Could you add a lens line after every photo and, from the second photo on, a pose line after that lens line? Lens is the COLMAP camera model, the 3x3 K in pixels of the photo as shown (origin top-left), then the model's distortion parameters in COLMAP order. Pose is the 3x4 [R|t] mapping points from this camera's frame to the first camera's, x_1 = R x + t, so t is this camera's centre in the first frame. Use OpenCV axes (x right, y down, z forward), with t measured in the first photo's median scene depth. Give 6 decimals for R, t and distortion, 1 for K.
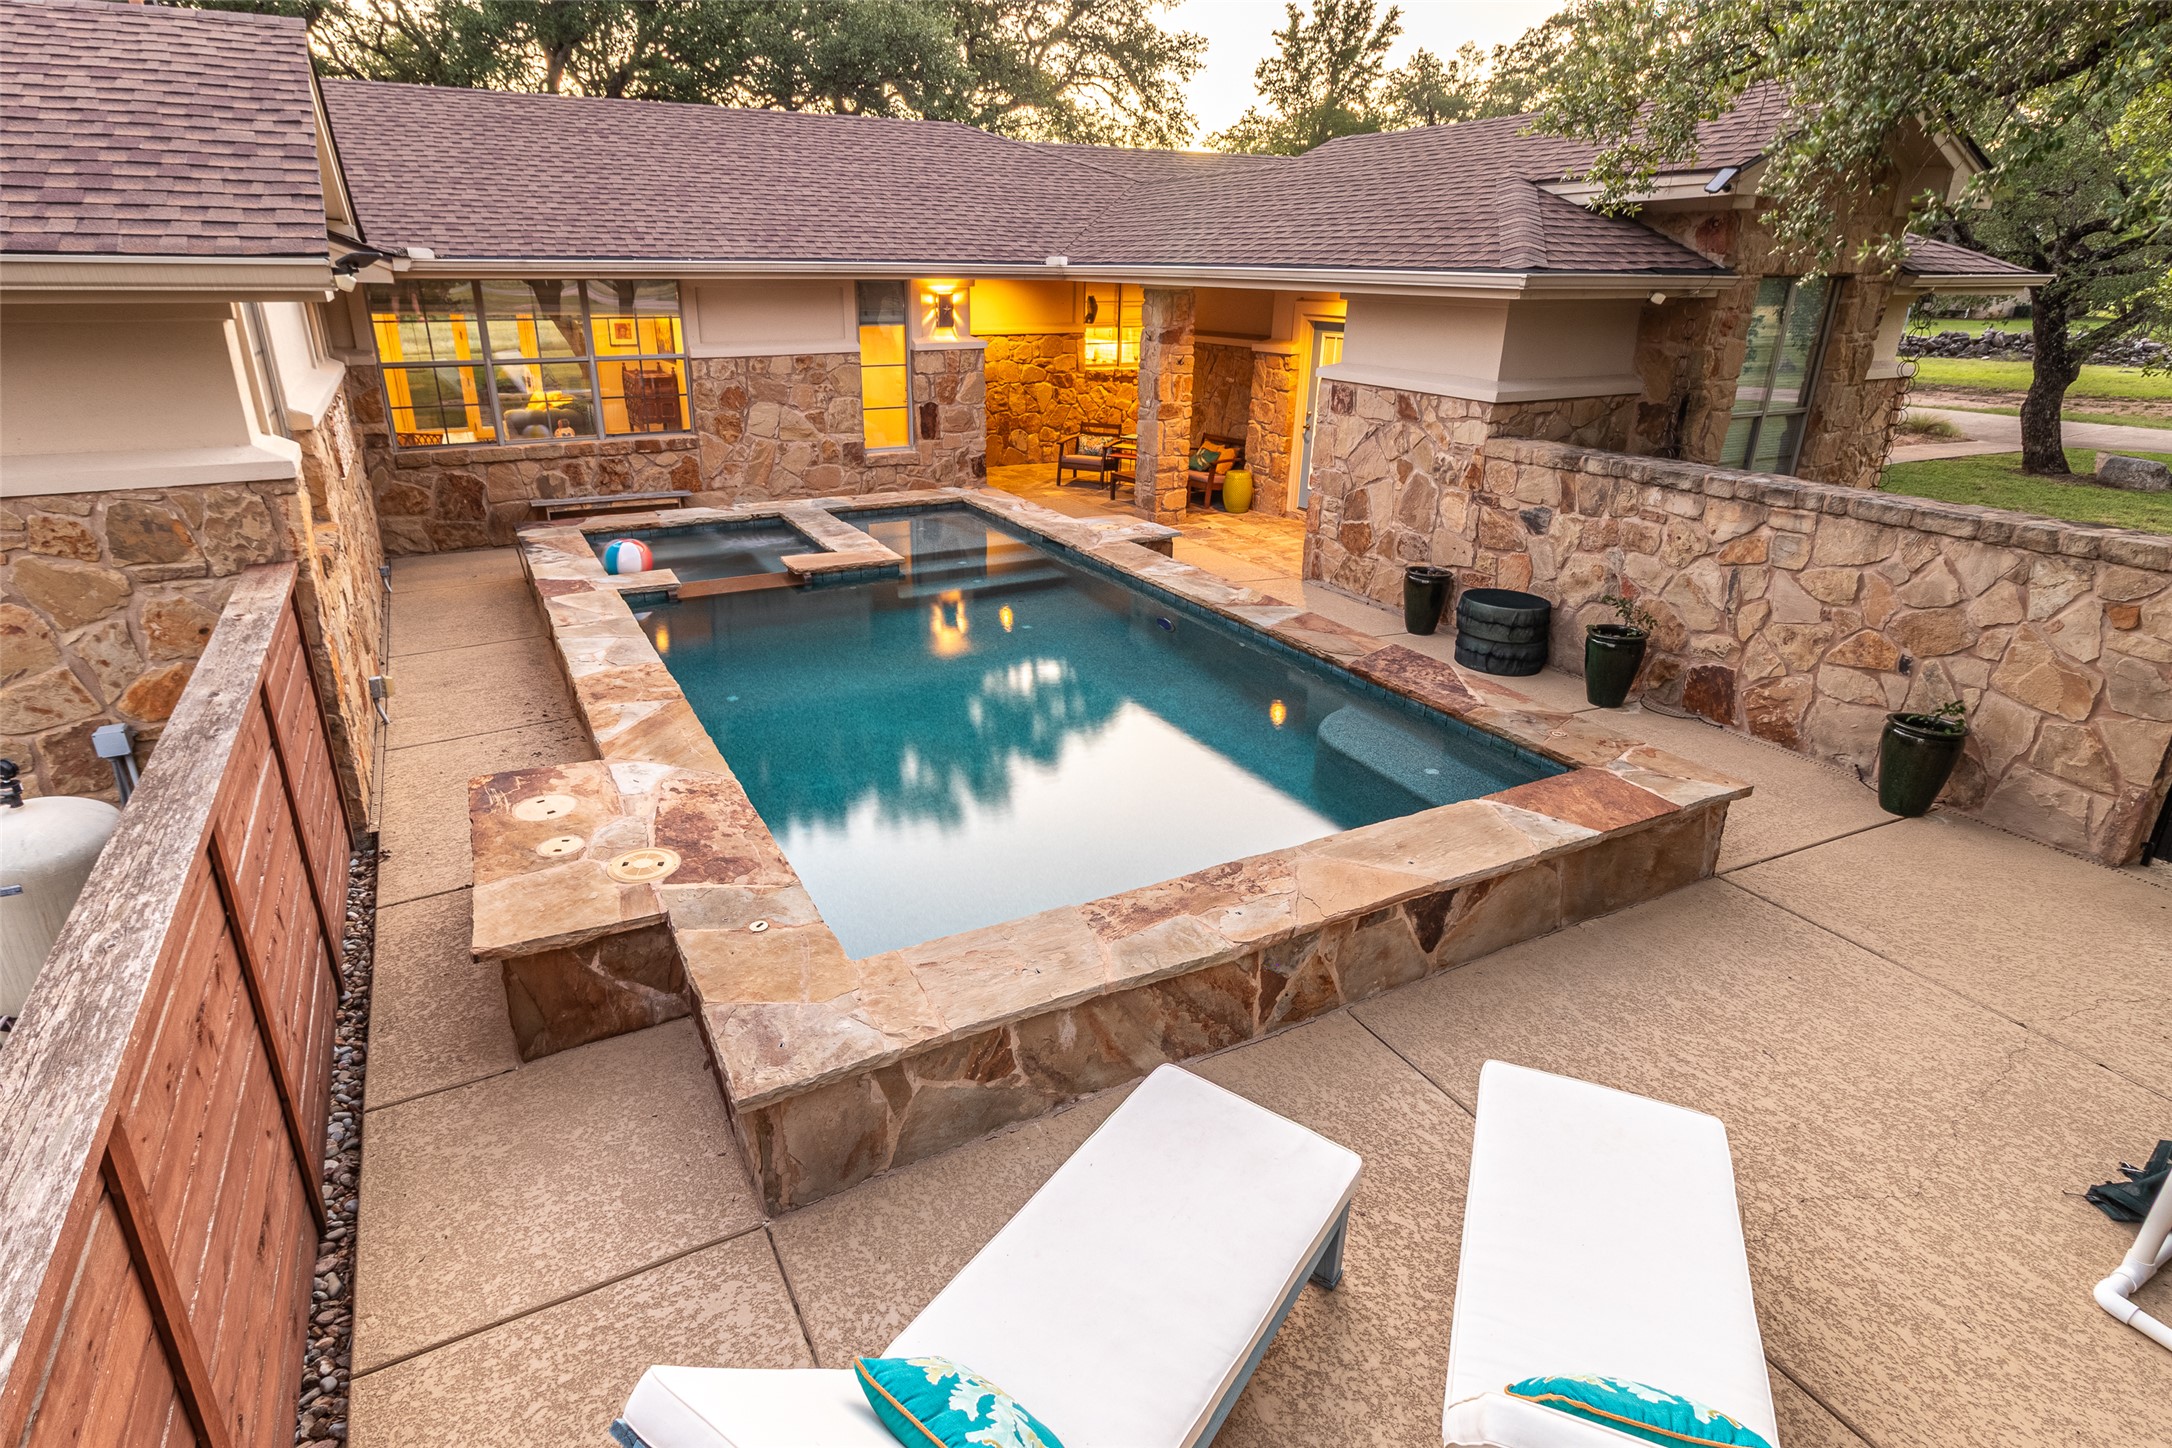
lens RADIAL K [[1146.8, 0, 1047.0], [0, 1146.8, 708.9], [0, 0, 1]] dist [0.001318, 0.001347]
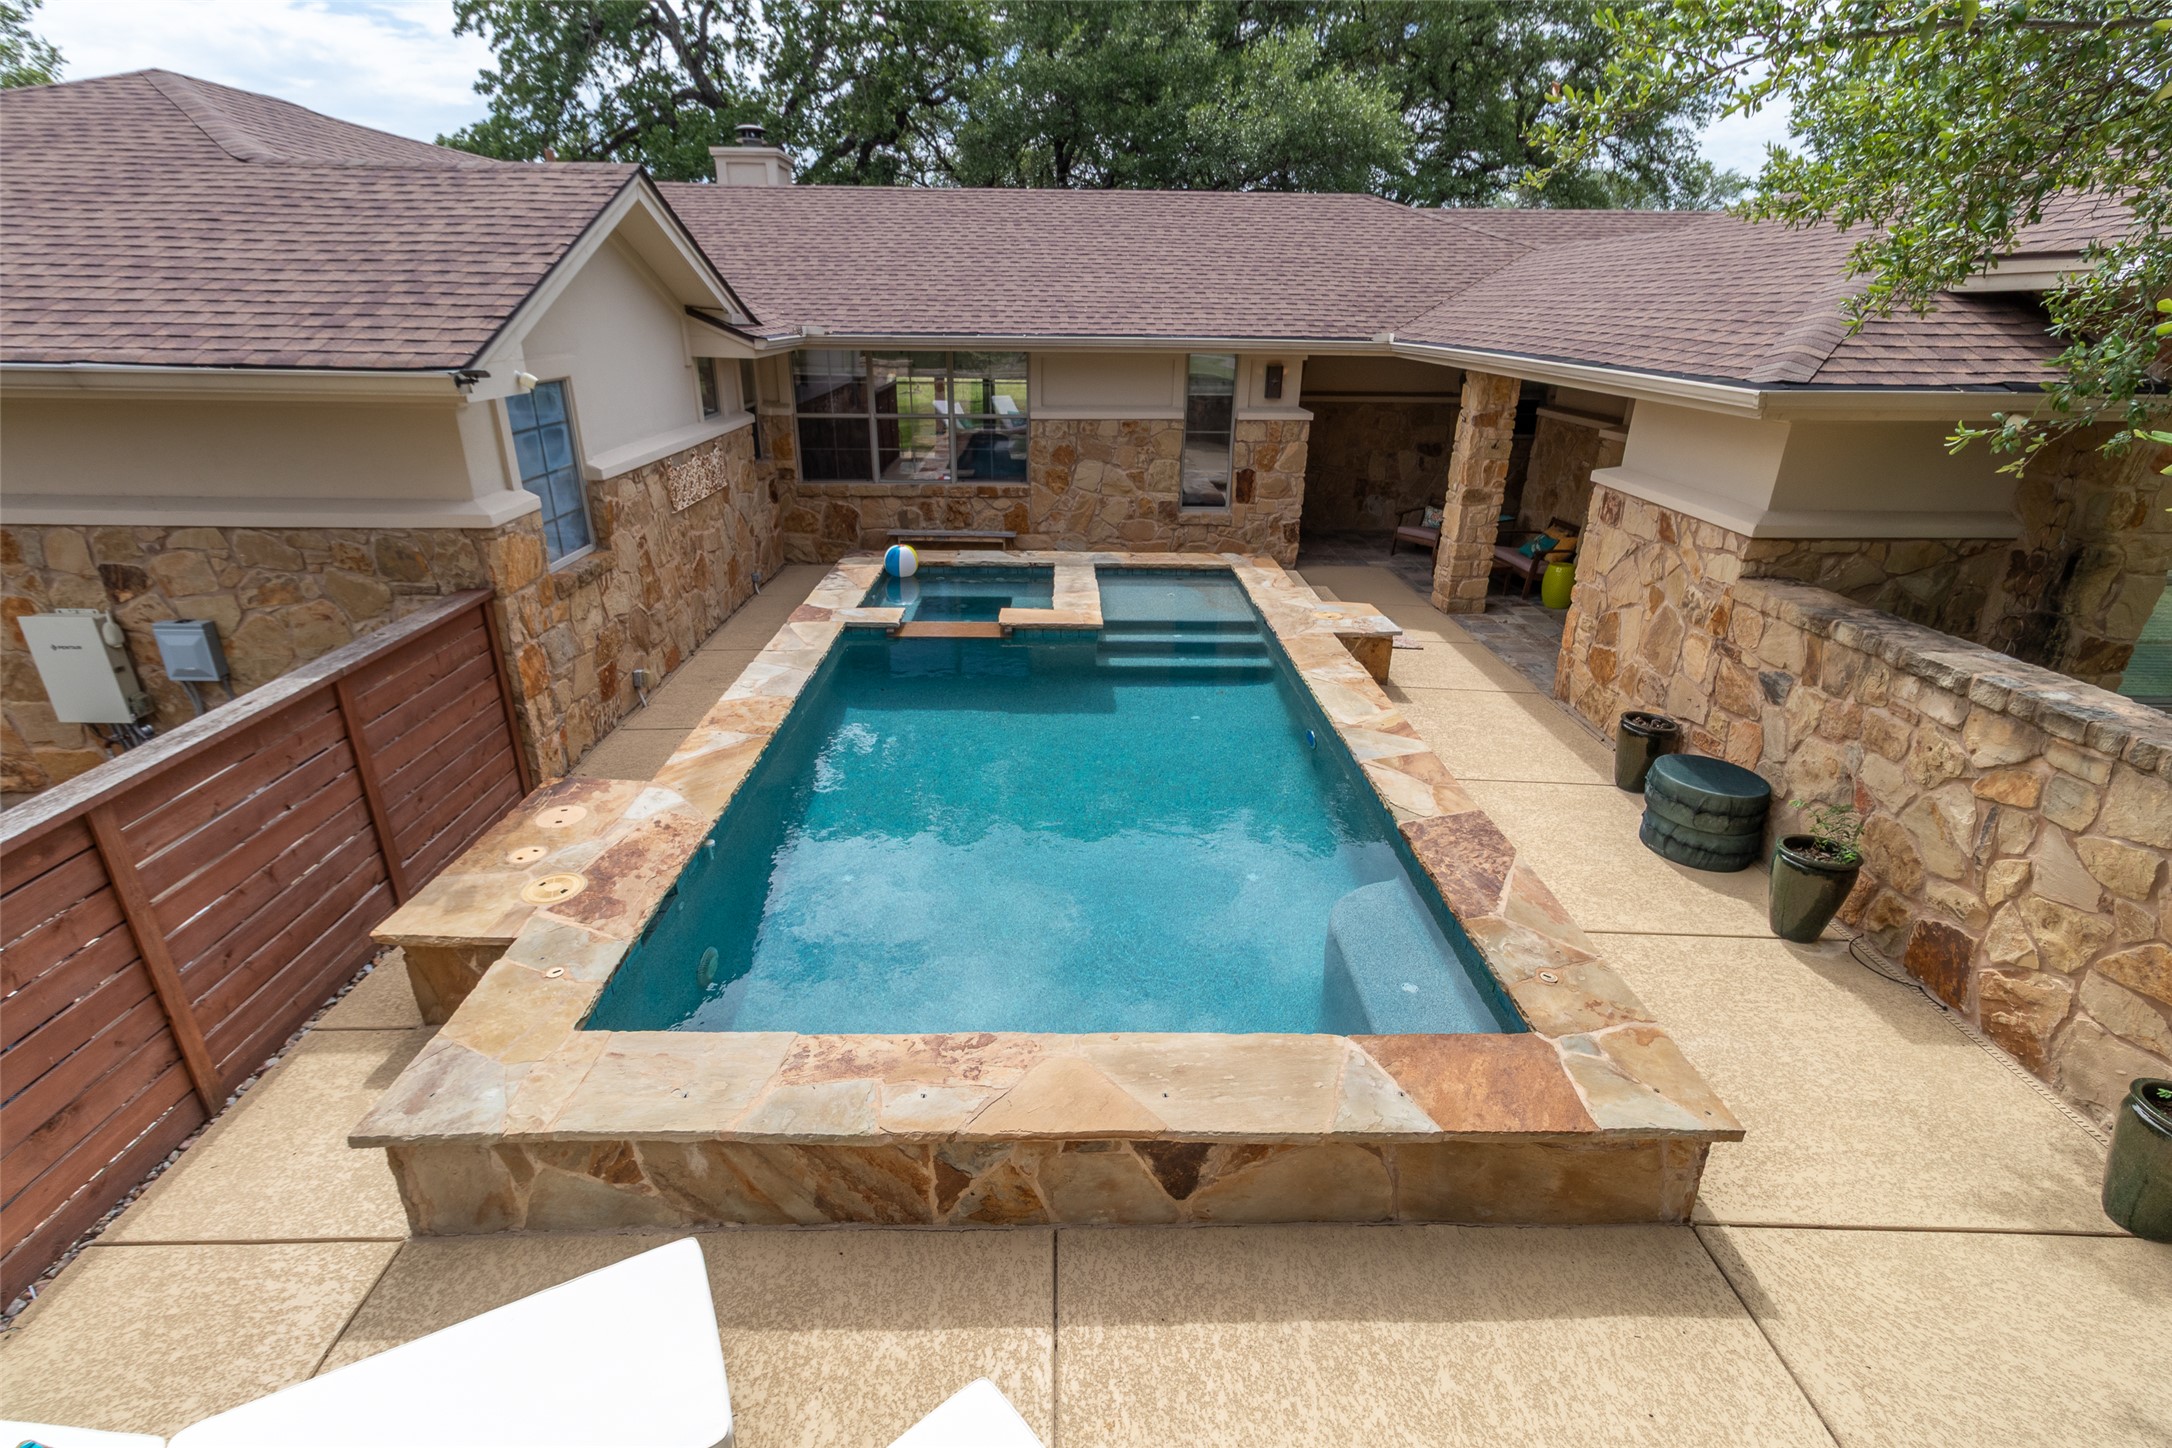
lens RADIAL K [[1017.5, 0, 1073.4], [0, 1017.5, 716.8], [0, 0, 1]] dist [0.003619, -0.000144]
pose [[0.892576, 0.171763, -0.416901, 0.306421], [-0.166395, 0.984816, 0.049494, -0.103170], [0.419072, 0.025193, 0.907603, 0.147238]]
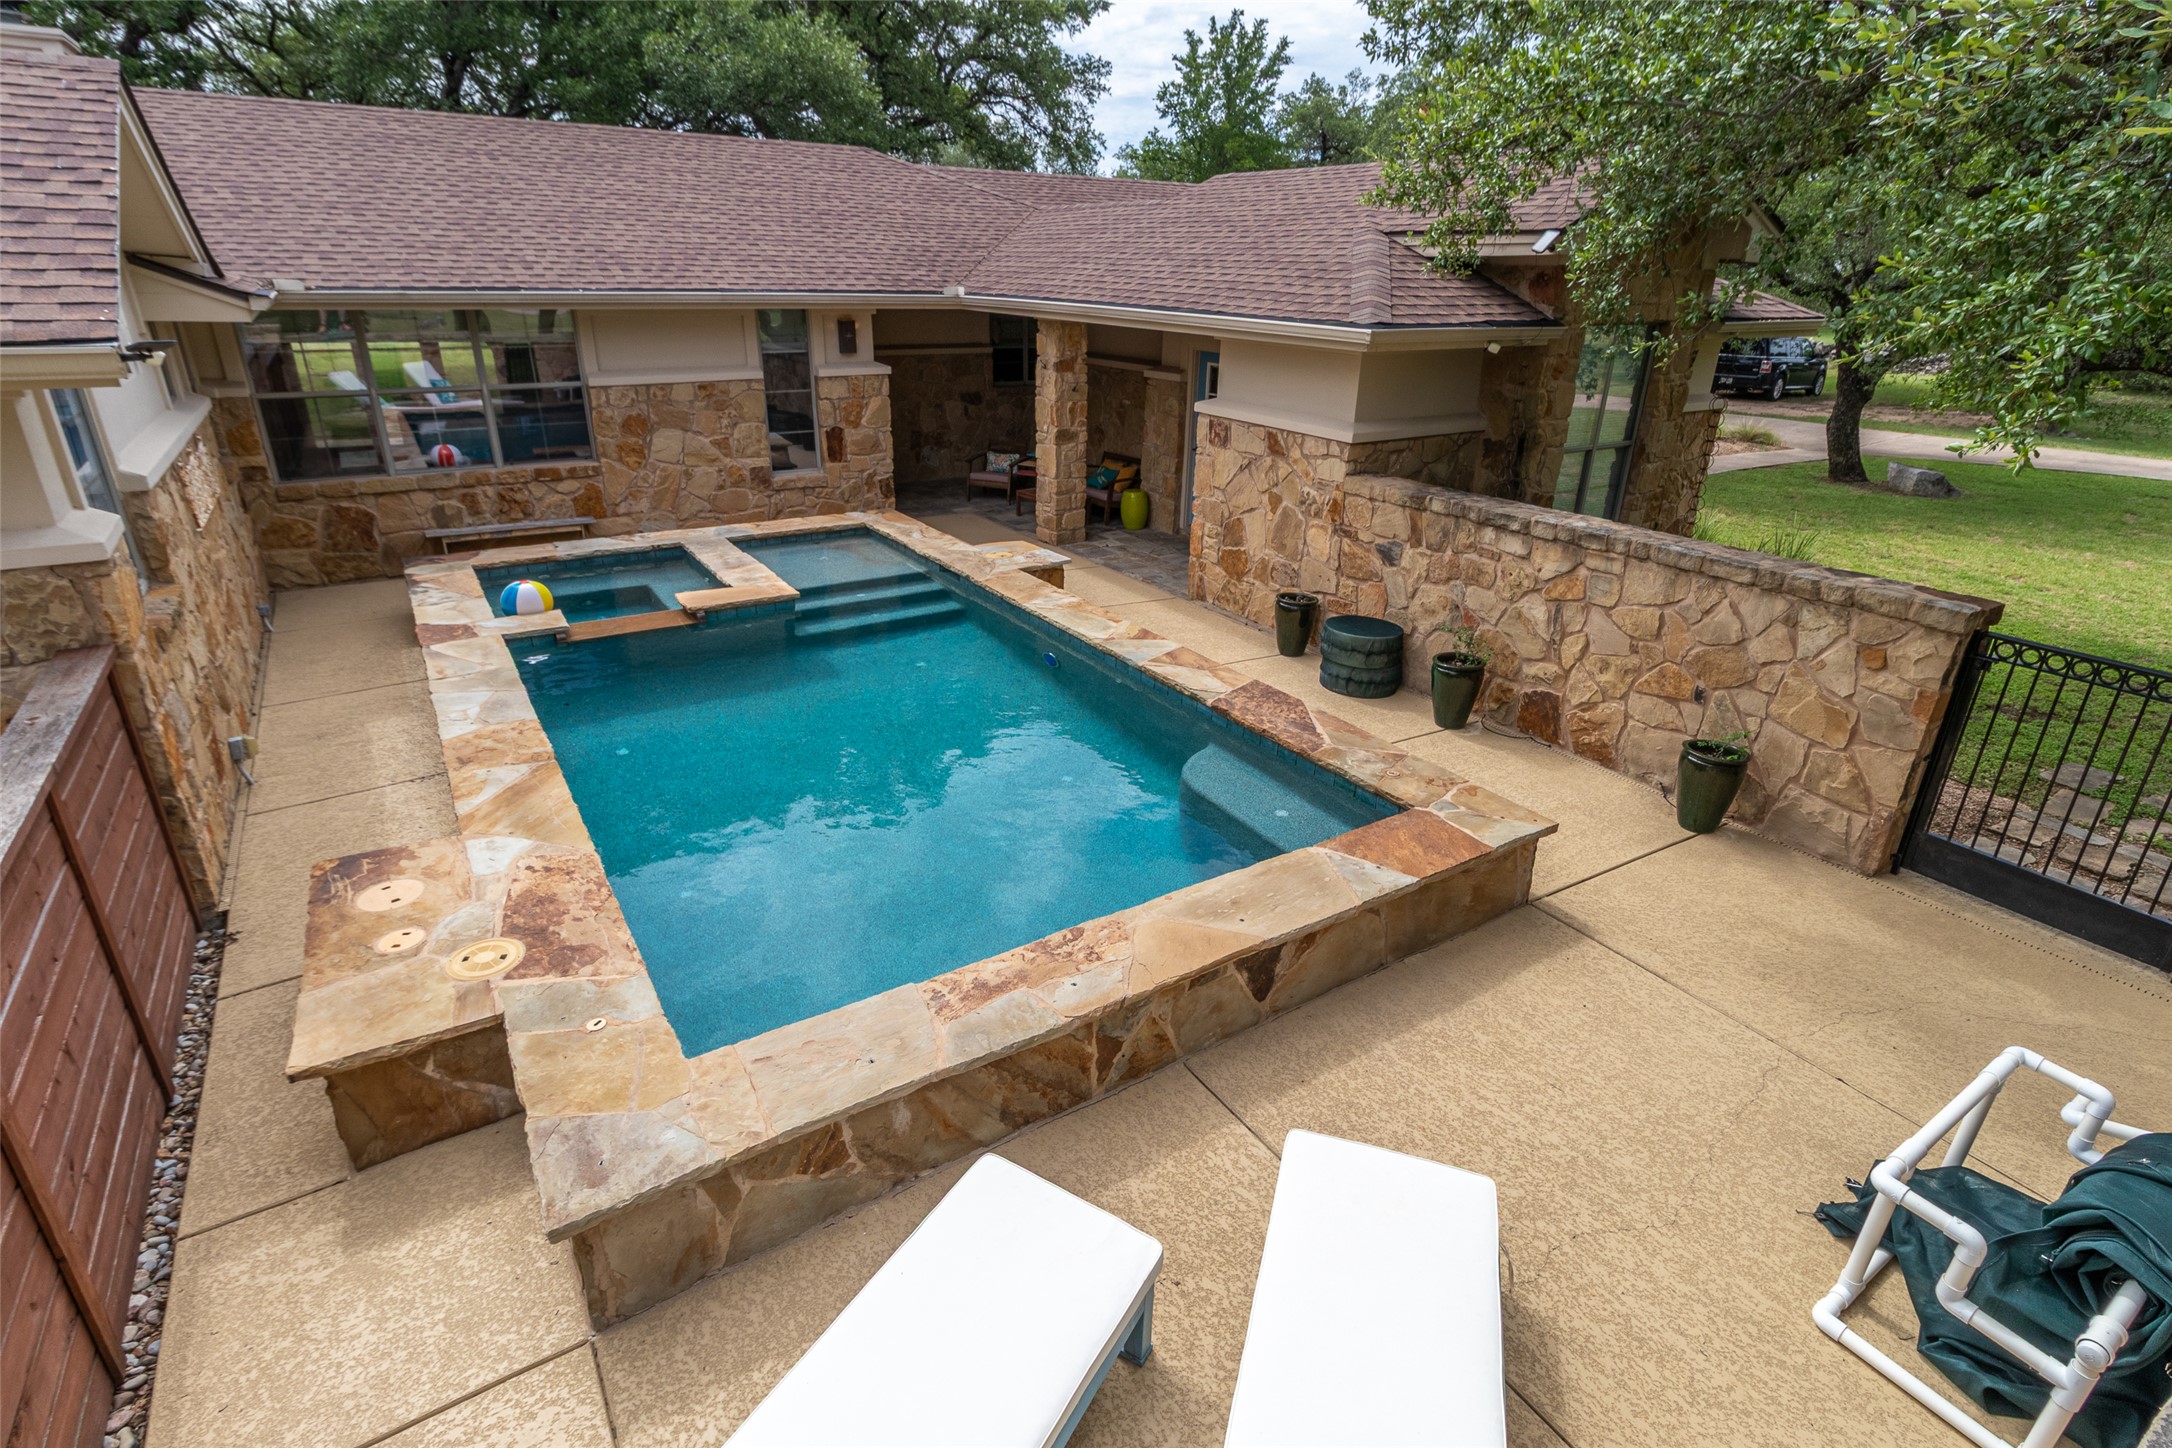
lens RADIAL K [[1078.4, 0, 1093.5], [0, 1078.4, 709.0], [0, 0, 1]] dist [0.003991, 0.000360]
pose [[0.995300, -0.025645, 0.093384, 0.052701], [0.023487, 0.999433, 0.024129, -0.051785], [-0.093949, -0.021822, 0.995338, 0.010620]]
